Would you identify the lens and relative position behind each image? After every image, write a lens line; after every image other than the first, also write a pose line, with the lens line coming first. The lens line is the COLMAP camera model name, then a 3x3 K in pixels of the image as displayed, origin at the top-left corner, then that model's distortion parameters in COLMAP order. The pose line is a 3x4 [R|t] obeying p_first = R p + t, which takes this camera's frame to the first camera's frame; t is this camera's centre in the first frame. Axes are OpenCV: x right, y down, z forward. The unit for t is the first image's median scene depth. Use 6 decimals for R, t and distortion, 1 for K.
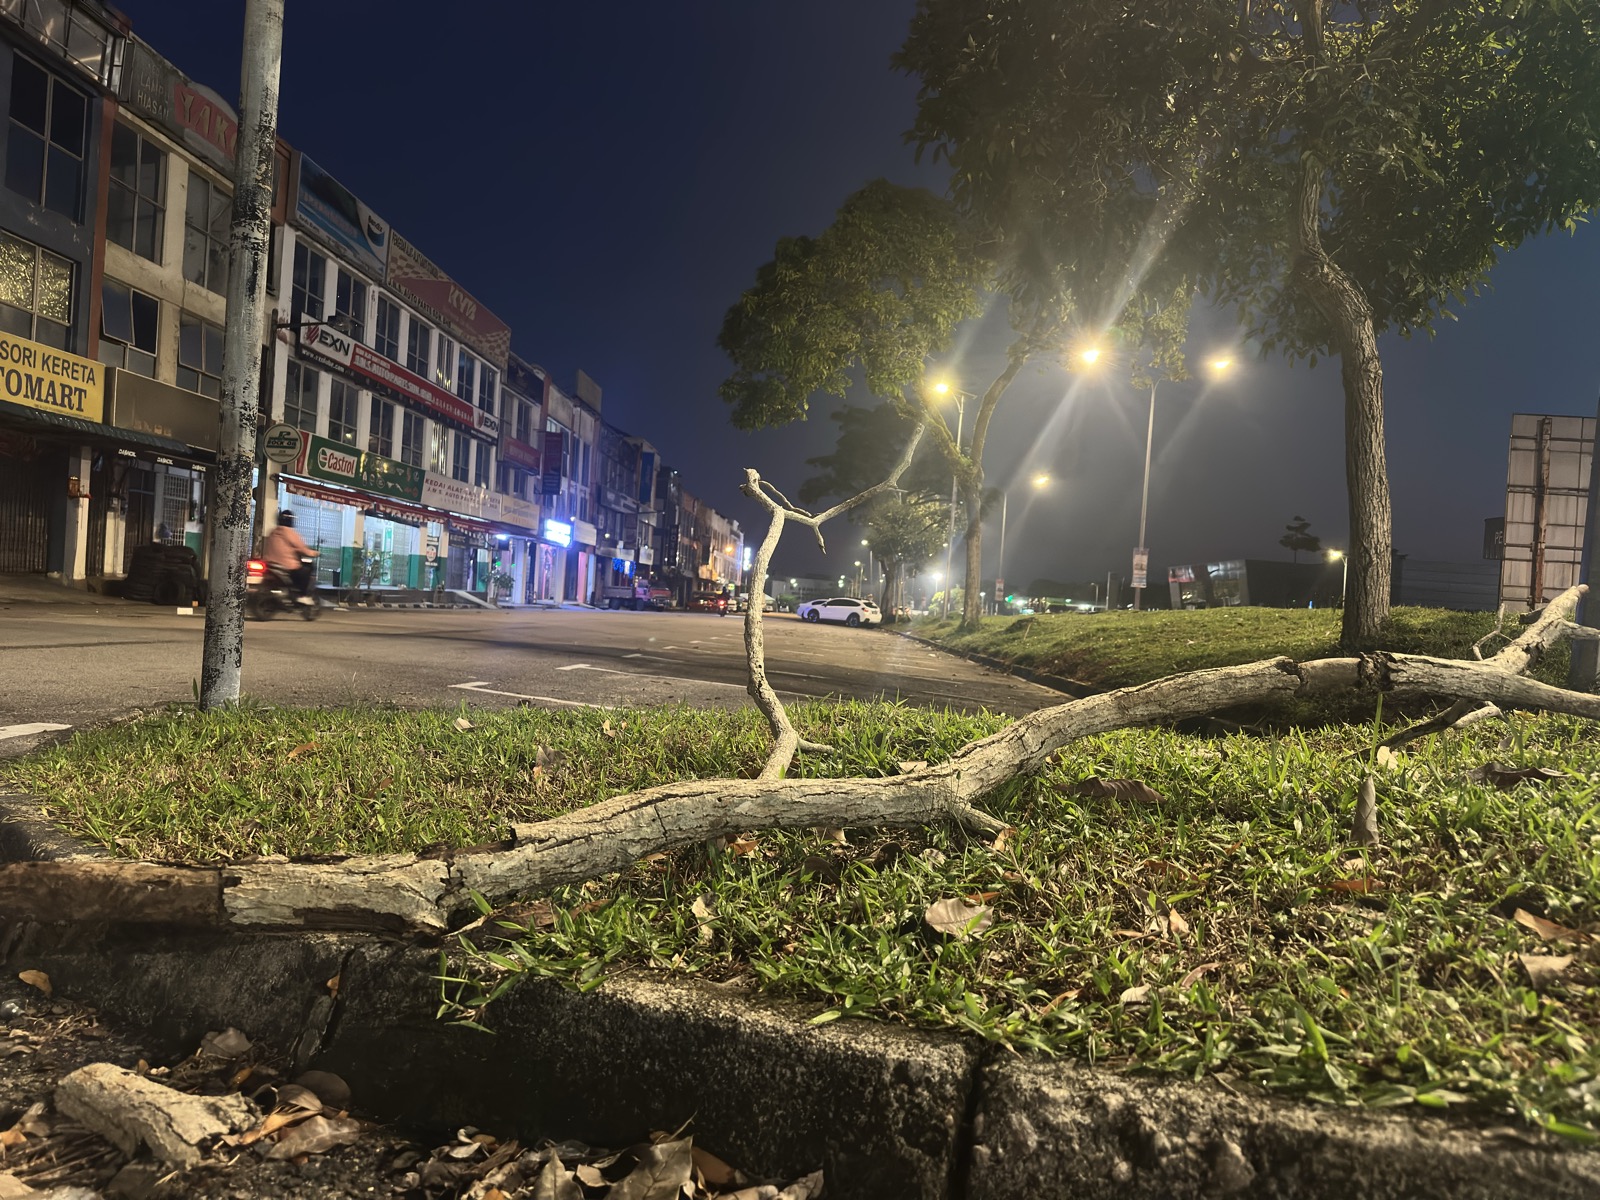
lens RADIAL K [[1108.3, 0, 800.0], [0, 1108.3, 600.0], [0, 0, 1]] dist [0.037524, -0.046791]
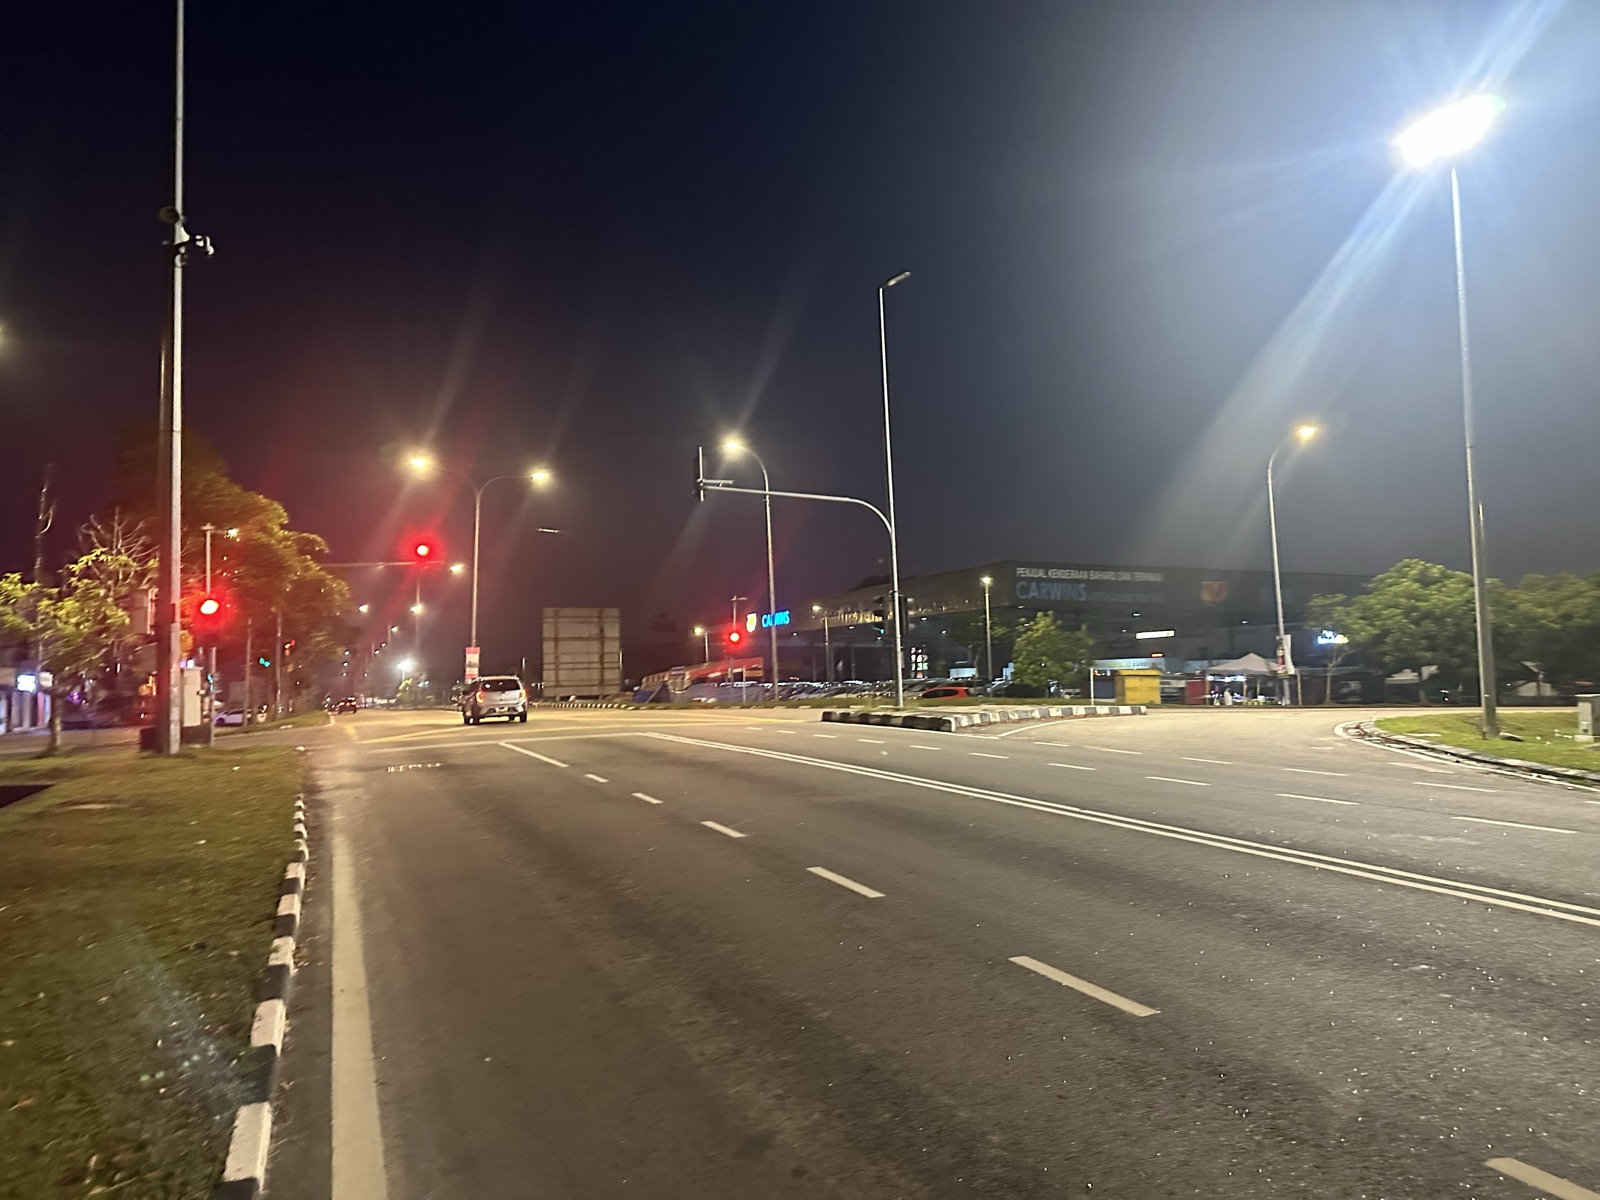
lens RADIAL K [[1116.5, 0, 788.7], [0, 1116.5, 596.1], [0, 0, 1]] dist [0.028698, -0.035840]
pose [[0.900531, -0.066276, 0.429711, 0.602791], [0.091356, 0.995094, -0.037974, -0.350449], [-0.425087, 0.073453, 0.902167, -8.726715]]
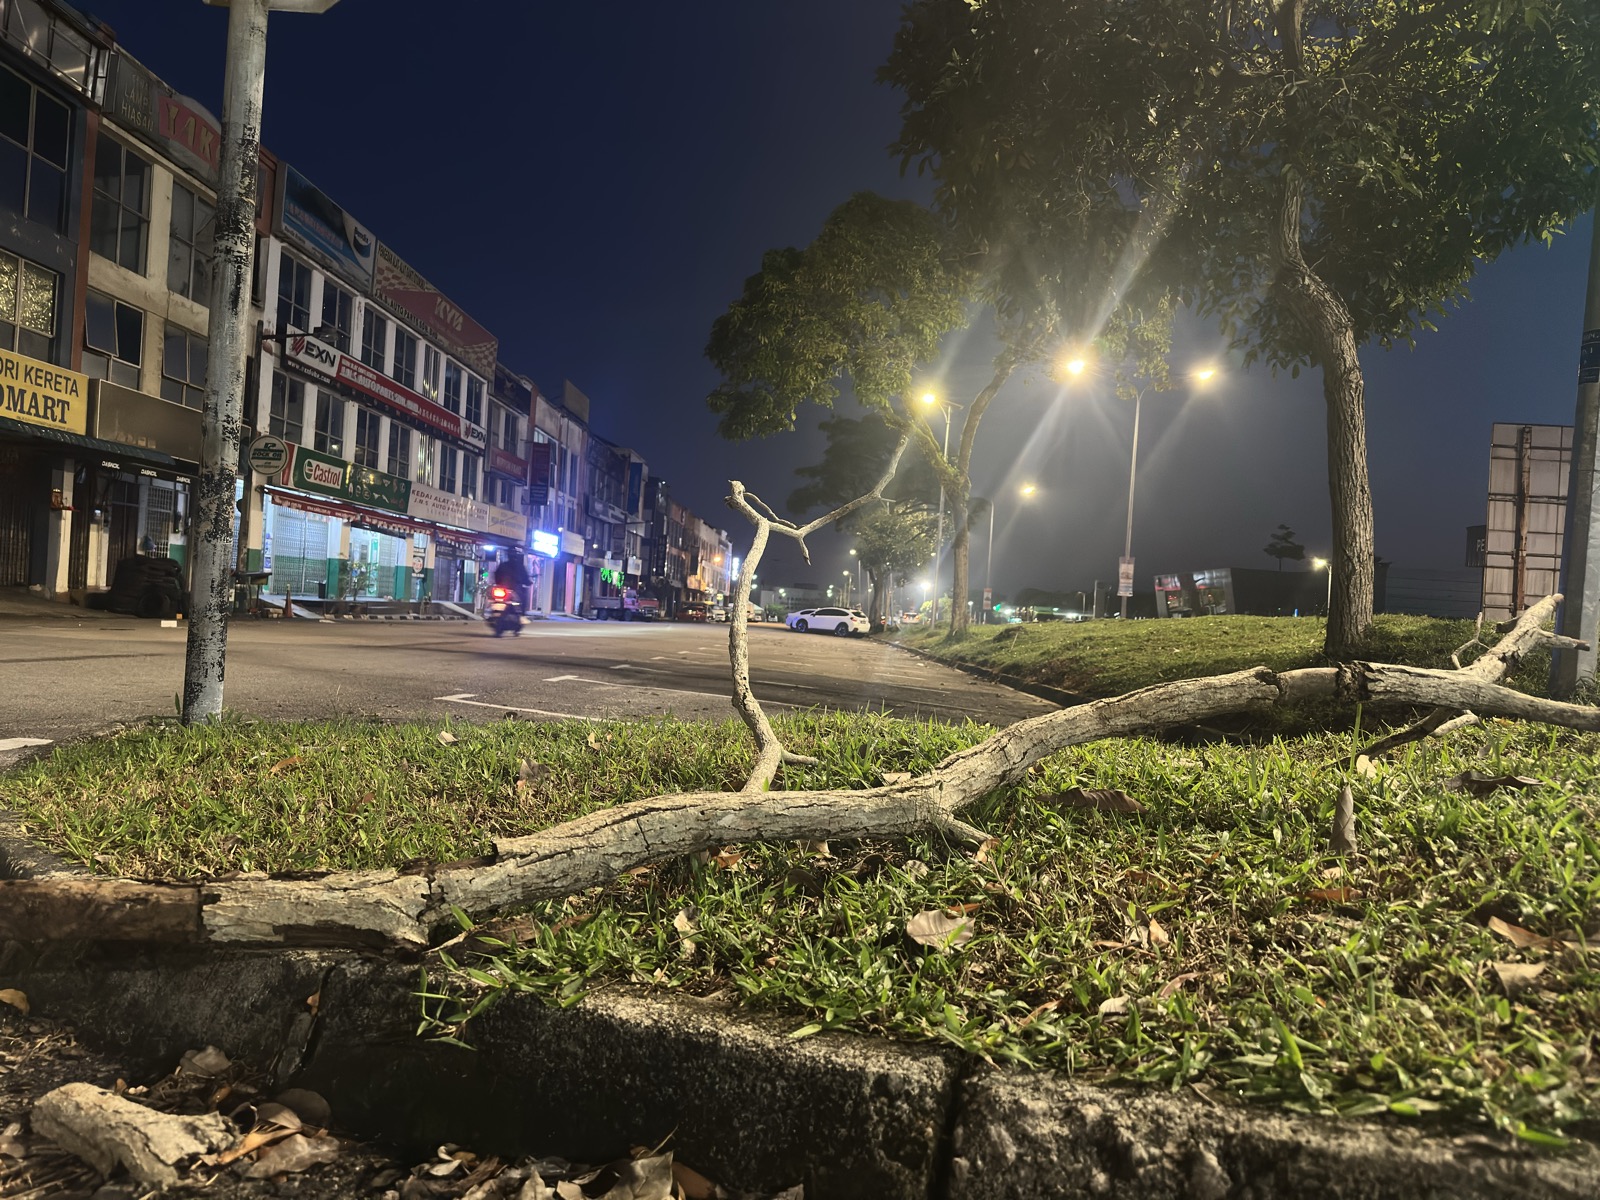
lens RADIAL K [[1107.9, 0, 802.7], [0, 1107.9, 599.1], [0, 0, 1]] dist [0.038334, -0.048526]
pose [[0.999914, -0.003846, 0.012536, 0.003859], [0.003965, 0.999947, -0.009456, -0.001875], [-0.012499, 0.009505, 0.999877, -0.002441]]
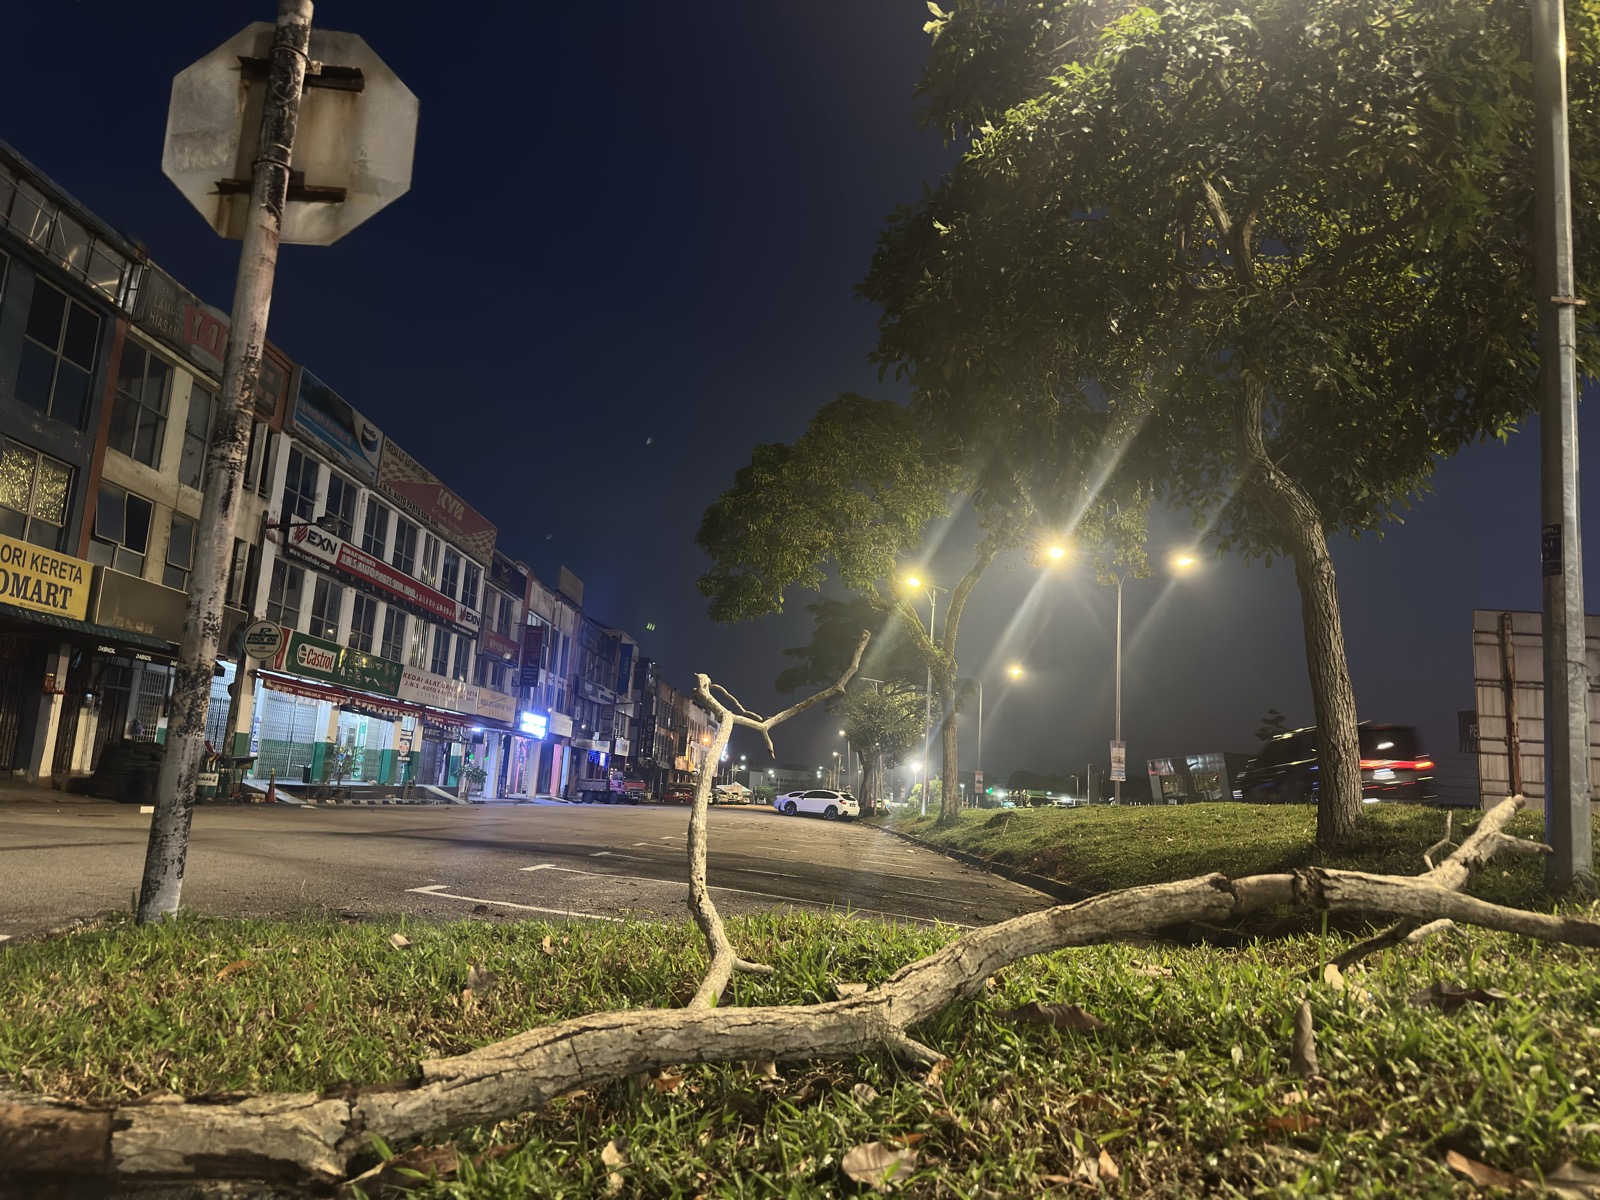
lens RADIAL K [[1104.3, 0, 788.2], [0, 1104.3, 597.2], [0, 0, 1]] dist [0.044360, -0.053987]
pose [[0.999976, -0.000888, 0.006845, 0.031096], [0.002060, 0.984890, -0.173171, -0.015137], [-0.006588, 0.173181, 0.984868, -0.015489]]
